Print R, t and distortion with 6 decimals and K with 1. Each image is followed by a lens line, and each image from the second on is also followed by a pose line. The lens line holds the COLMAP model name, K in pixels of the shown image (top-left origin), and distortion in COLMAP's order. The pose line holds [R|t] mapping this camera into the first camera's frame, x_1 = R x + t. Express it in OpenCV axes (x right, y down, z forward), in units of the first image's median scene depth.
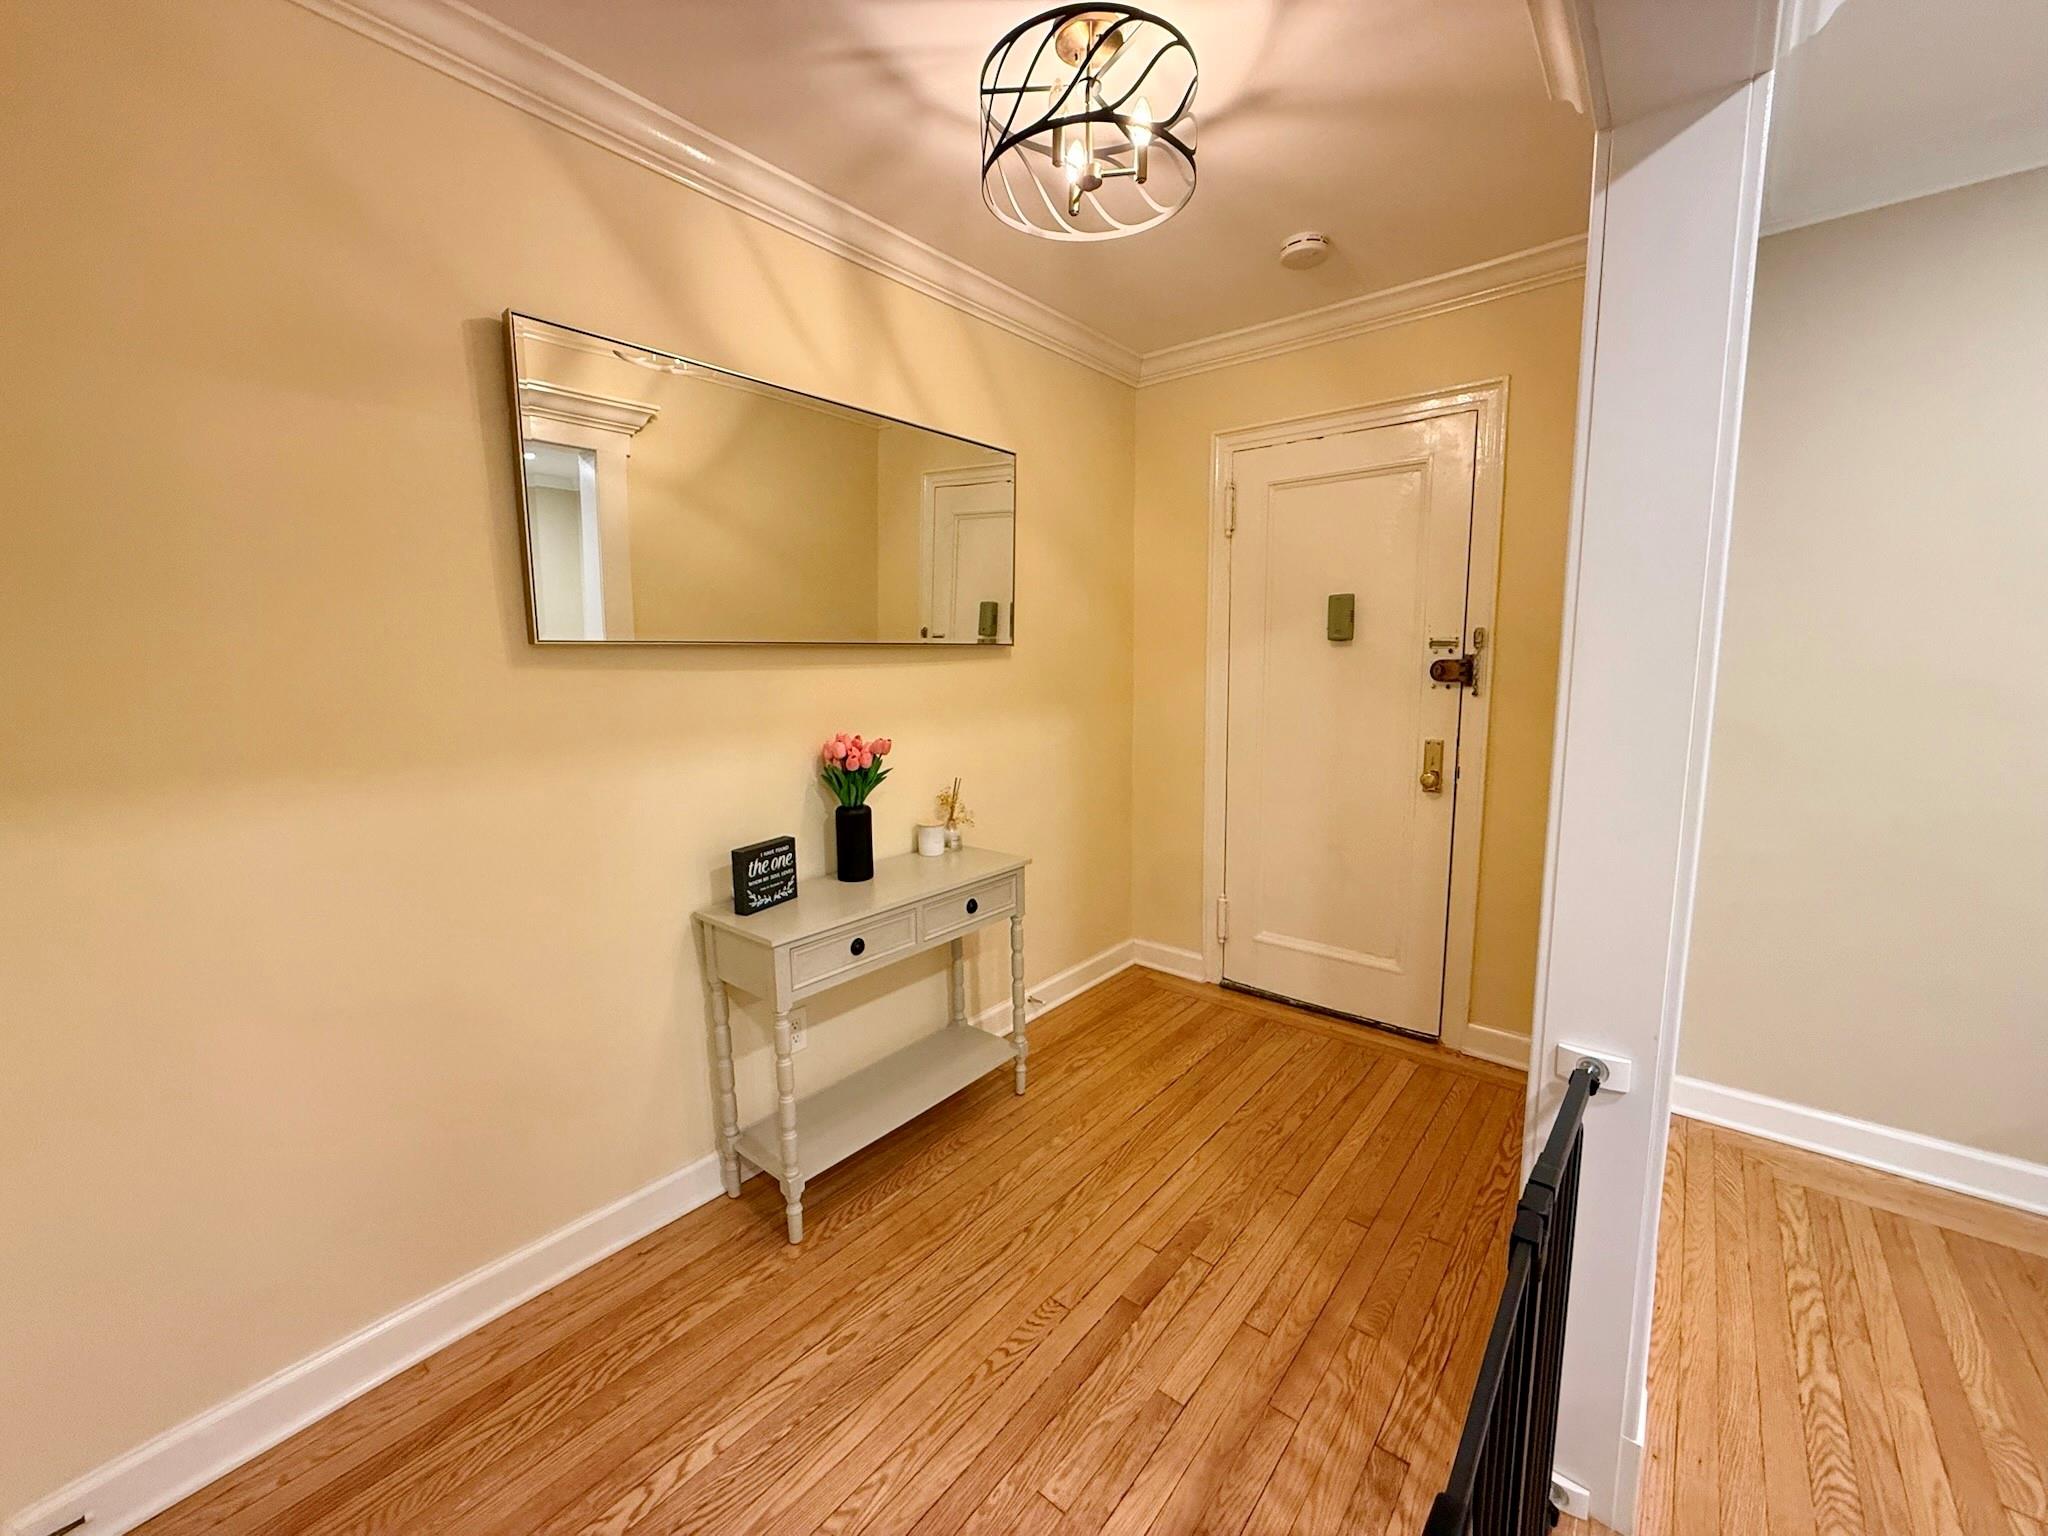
lens RADIAL K [[813.6, 0, 1036.1], [0, 813.6, 764.3], [0, 0, 1]] dist [-0.000977, -0.000956]
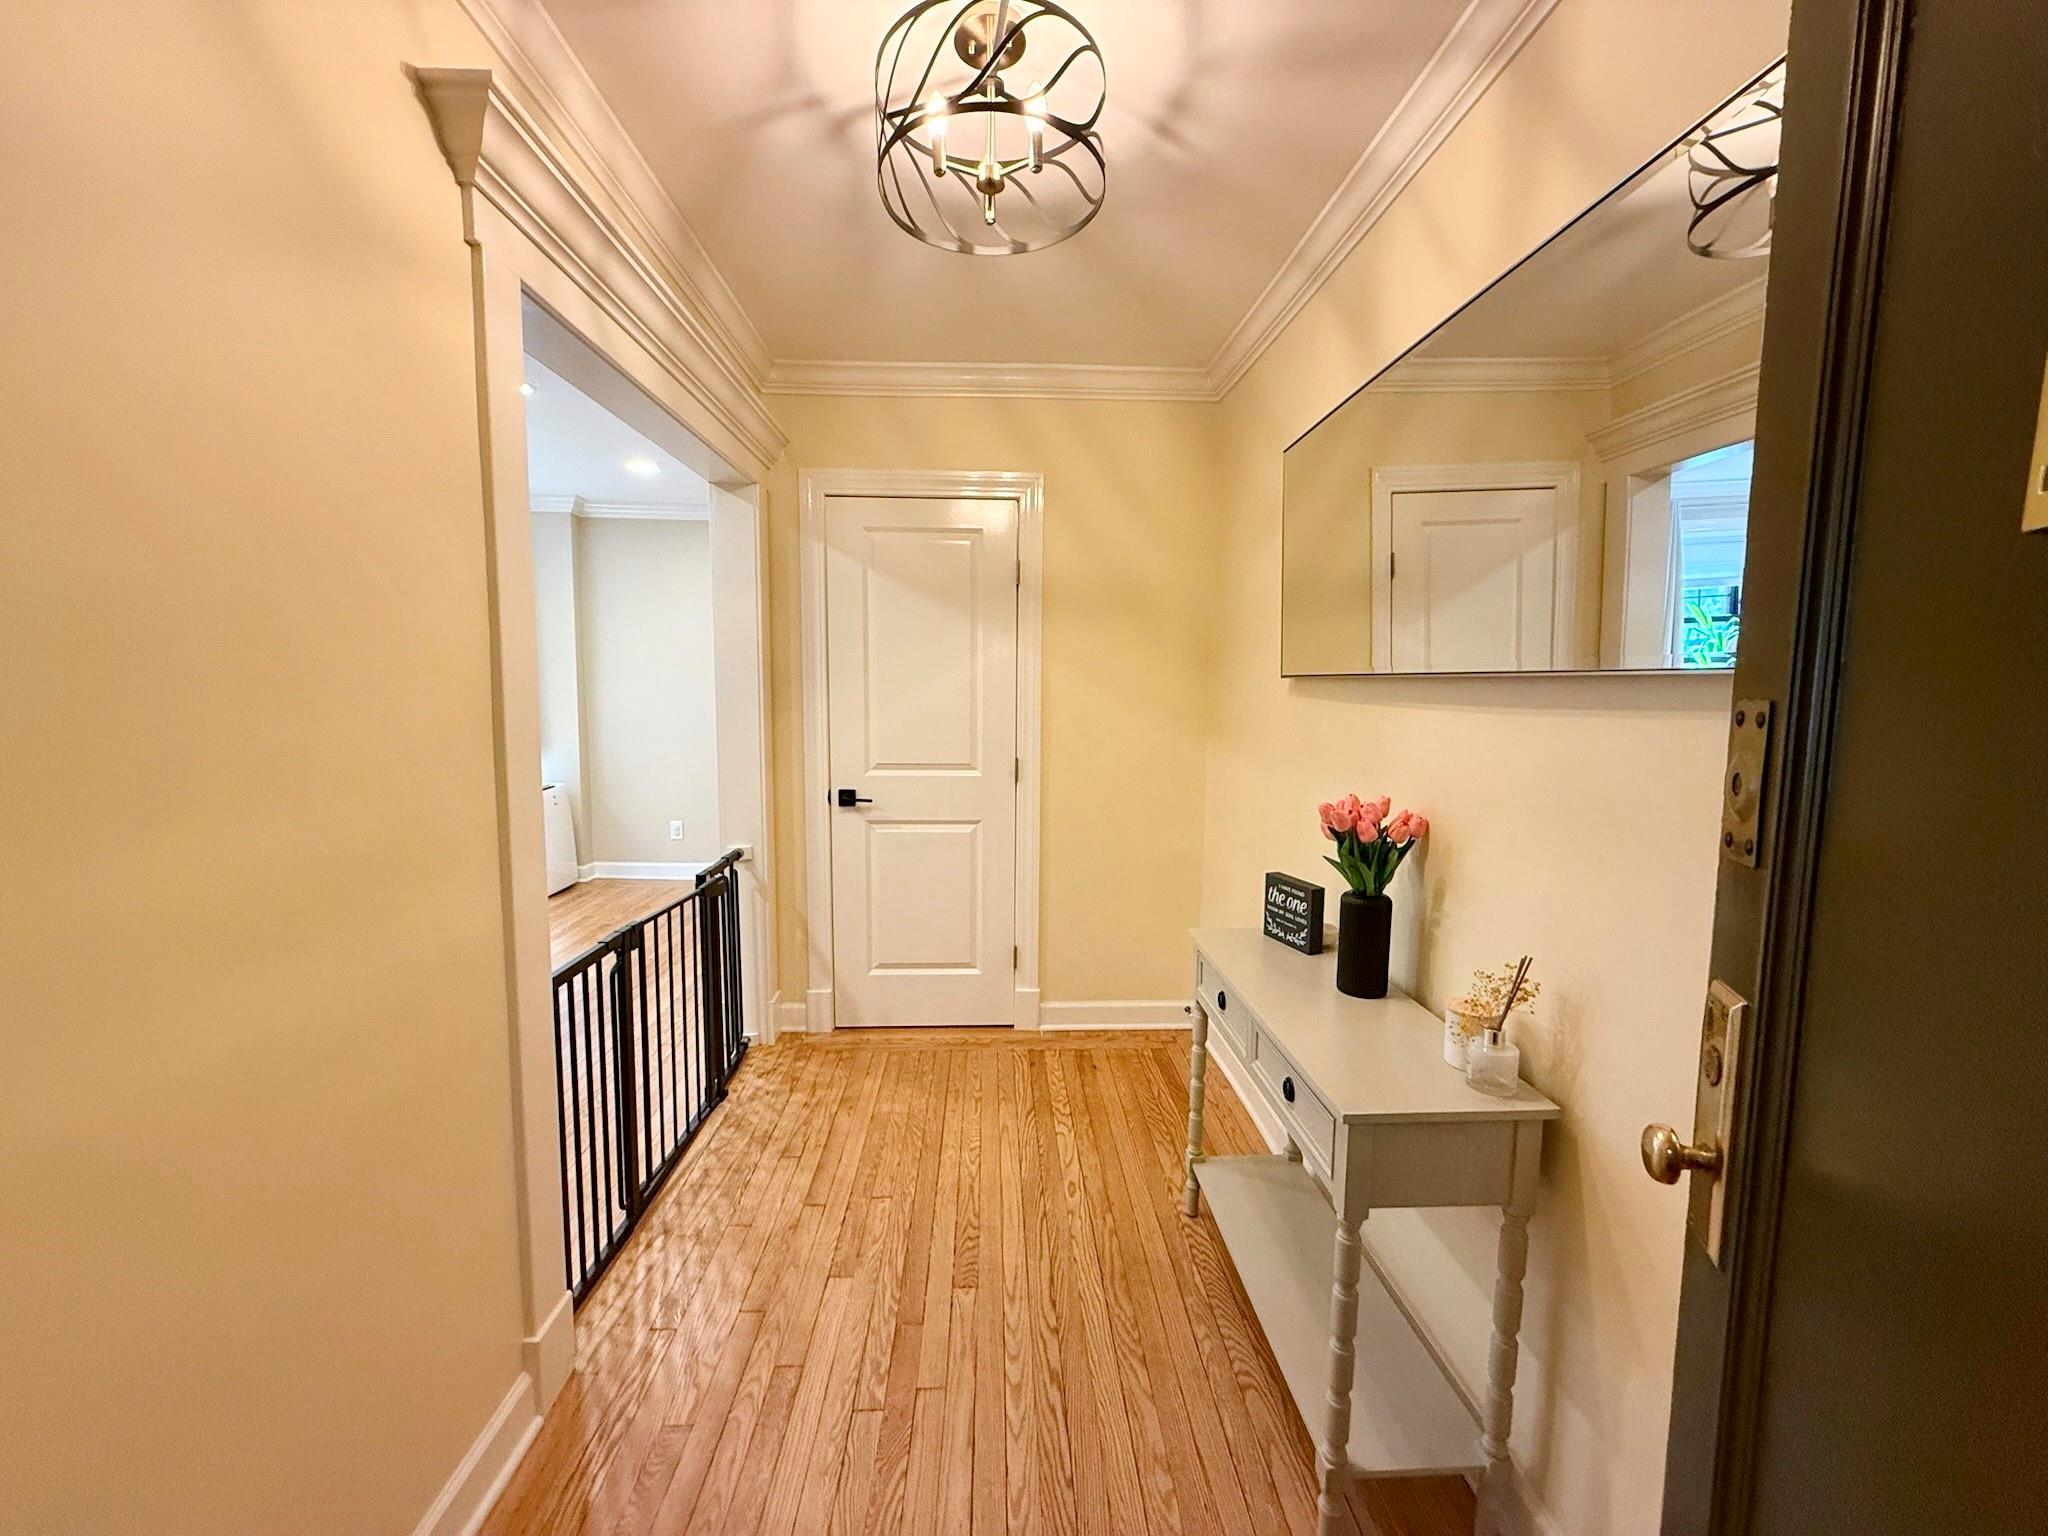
lens RADIAL K [[813.6, 0, 1023.3], [0, 813.6, 767.2], [0, 0, 1]] dist [-0.000977, -0.000956]
pose [[-0.756603, 0.067983, -0.650331, 0.612676], [-0.089601, 0.974419, 0.206104, -0.235716], [0.647707, 0.214209, -0.731157, 1.651392]]
